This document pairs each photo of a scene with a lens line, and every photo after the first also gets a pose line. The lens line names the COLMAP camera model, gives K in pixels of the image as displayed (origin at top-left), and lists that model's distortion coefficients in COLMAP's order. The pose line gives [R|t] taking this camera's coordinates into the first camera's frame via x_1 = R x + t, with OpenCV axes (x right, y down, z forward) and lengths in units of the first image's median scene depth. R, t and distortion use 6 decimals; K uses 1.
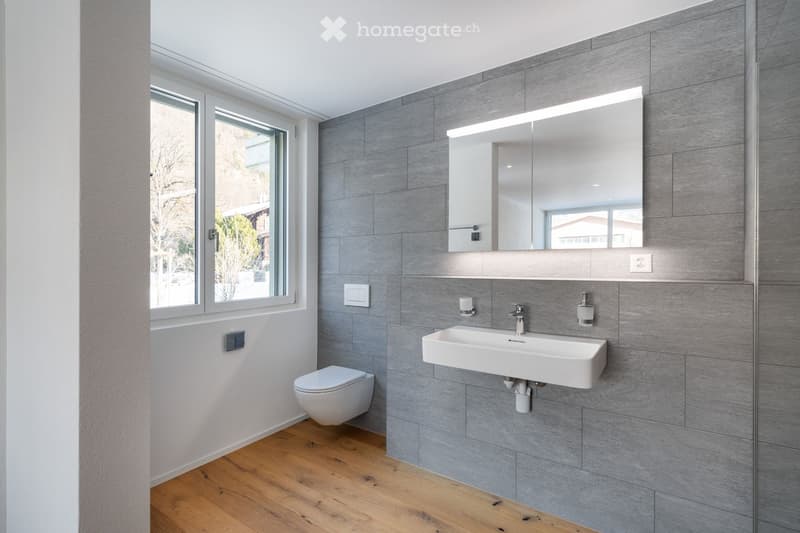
lens RADIAL K [[376.8, 0, 400.0], [0, 376.8, 266.5], [0, 0, 1]] dist [0.000749, -0.000010]
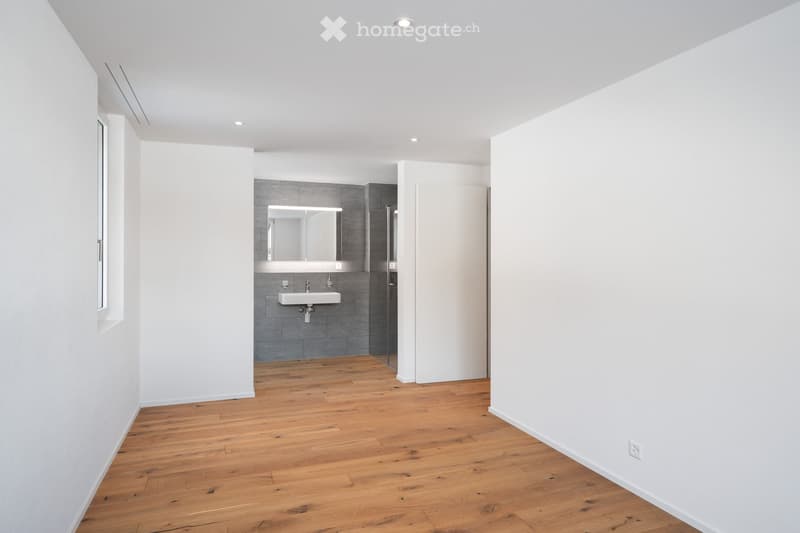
lens RADIAL K [[489.5, 0, 400.0], [0, 489.5, 266.5], [0, 0, 1]] dist [0.000219, 0.000140]
pose [[0.574807, -0.003474, 0.818282, -2.138297], [0.004084, 0.999991, 0.001376, -0.008800], [-0.818279, 0.002551, 0.574816, -1.523312]]
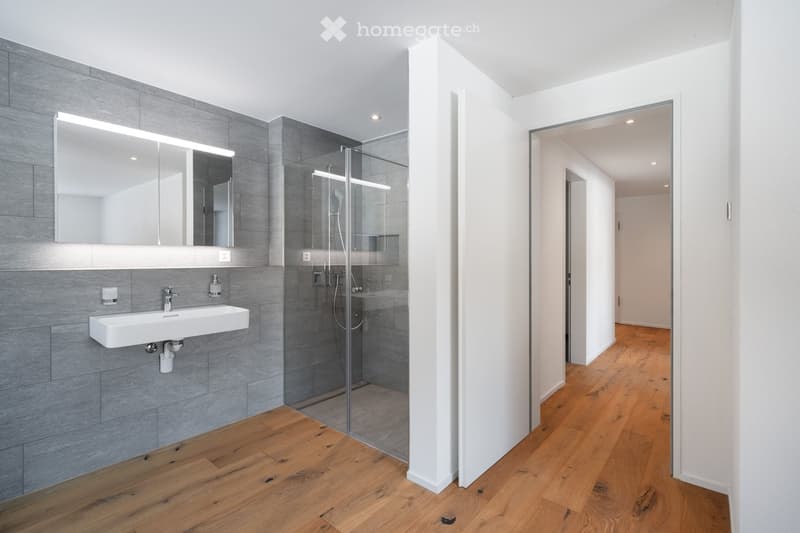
lens RADIAL K [[365.5, 0, 402.0], [0, 365.5, 262.0], [0, 0, 1]] dist [0.001606, 0.000268]
pose [[0.088272, -0.005550, 0.996081, -0.847897], [0.004225, 0.999978, 0.005198, 0.009895], [-0.996087, 0.003749, 0.088293, 0.098202]]
